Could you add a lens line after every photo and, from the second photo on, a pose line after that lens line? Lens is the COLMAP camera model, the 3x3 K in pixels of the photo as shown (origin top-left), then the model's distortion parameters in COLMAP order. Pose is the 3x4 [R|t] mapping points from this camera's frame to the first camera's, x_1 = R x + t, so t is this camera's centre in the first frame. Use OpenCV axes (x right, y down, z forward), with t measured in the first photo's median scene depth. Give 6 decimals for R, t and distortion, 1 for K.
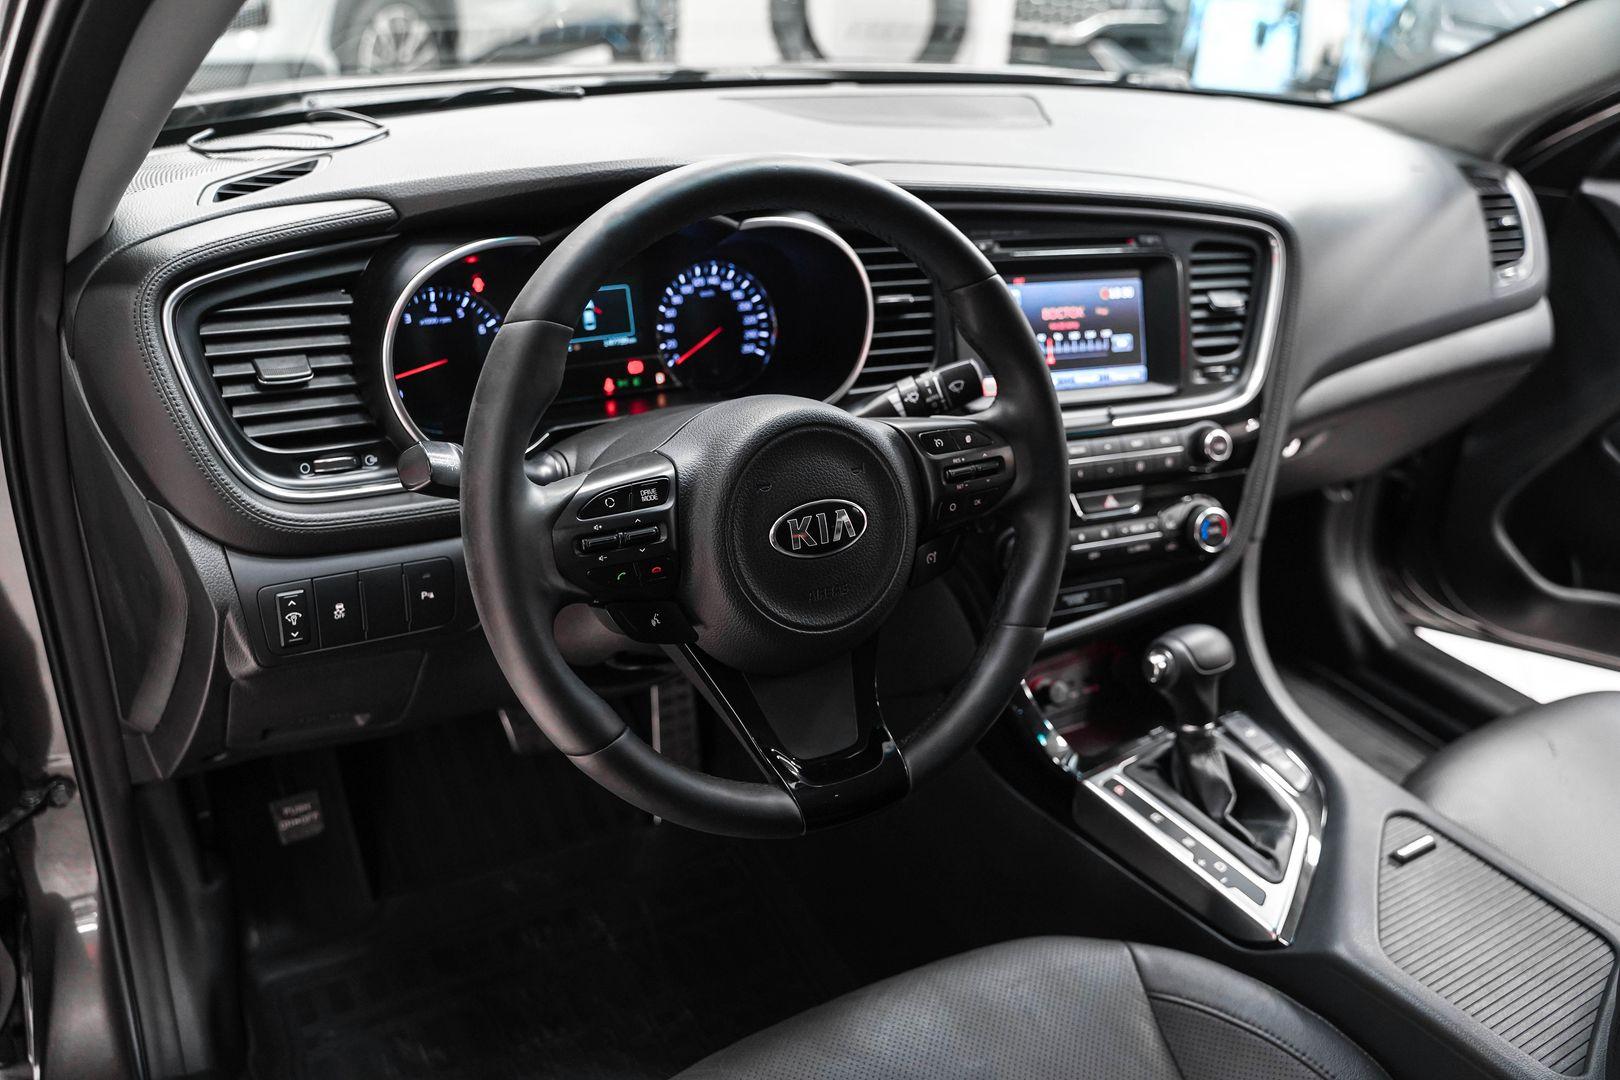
lens RADIAL K [[1322.1, 0, 813.1], [0, 1322.1, 533.8], [0, 0, 1]] dist [-0.121372, 0.096930]
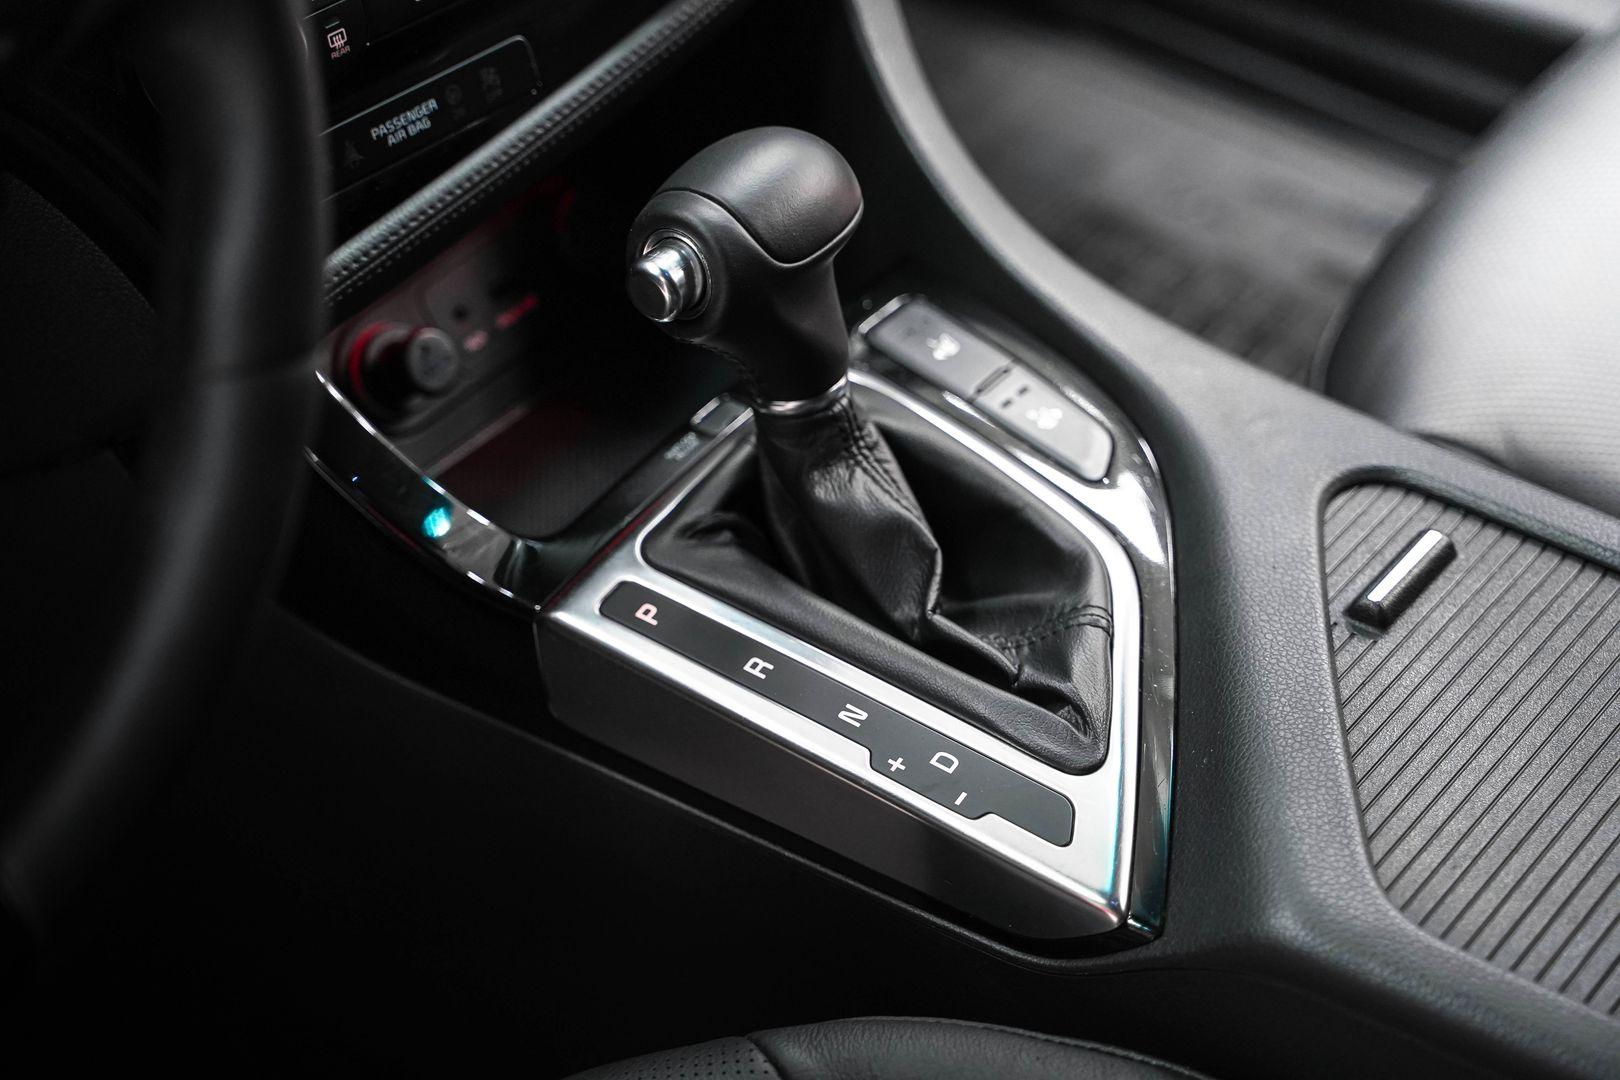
lens RADIAL K [[3161.9, 0, 806.6], [0, 3161.9, 543.9], [0, 0, 1]] dist [0.248114, 0.000000]
pose [[0.930616, -0.283659, 0.231283, 0.071349], [0.210144, 0.931501, 0.296892, -0.080313], [-0.299657, -0.227689, 0.926479, 0.148712]]
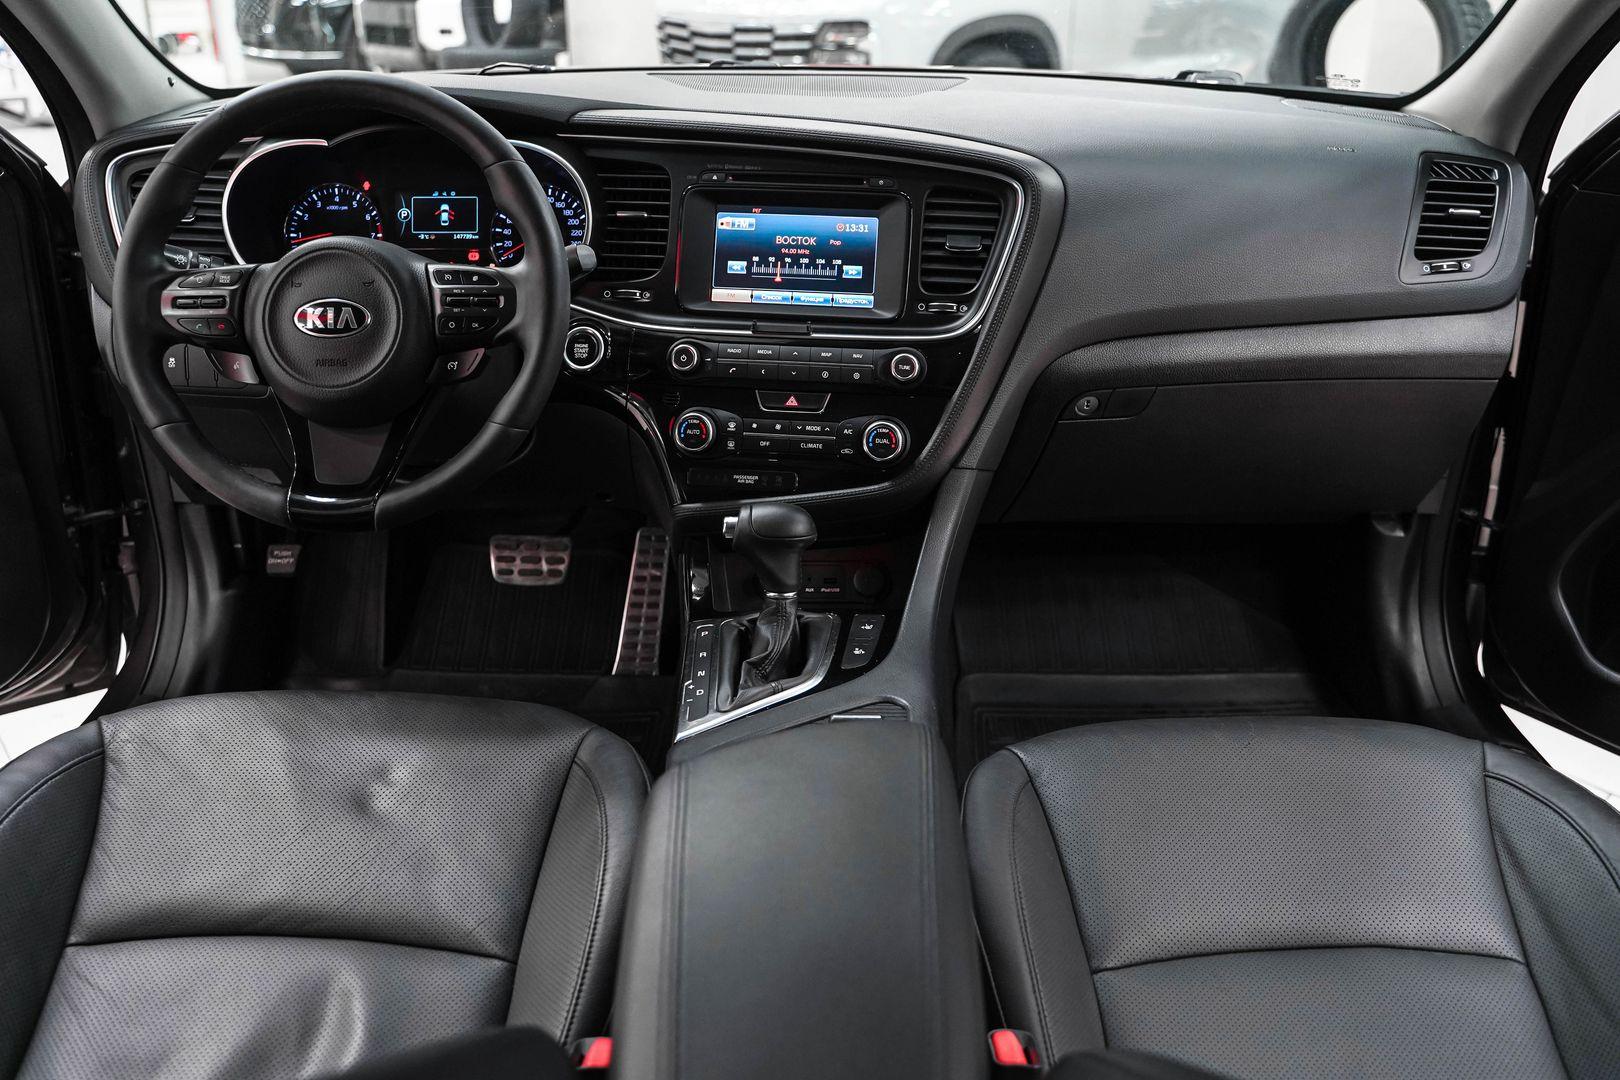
lens RADIAL K [[1322.1, 0, 798.8], [0, 1322.1, 537.6], [0, 0, 1]] dist [-0.121372, 0.096930]
pose [[0.851076, 0.161766, -0.499502, 0.854803], [-0.191809, 0.981391, -0.008986, 0.104836], [0.488753, 0.103457, 0.866266, 0.020586]]
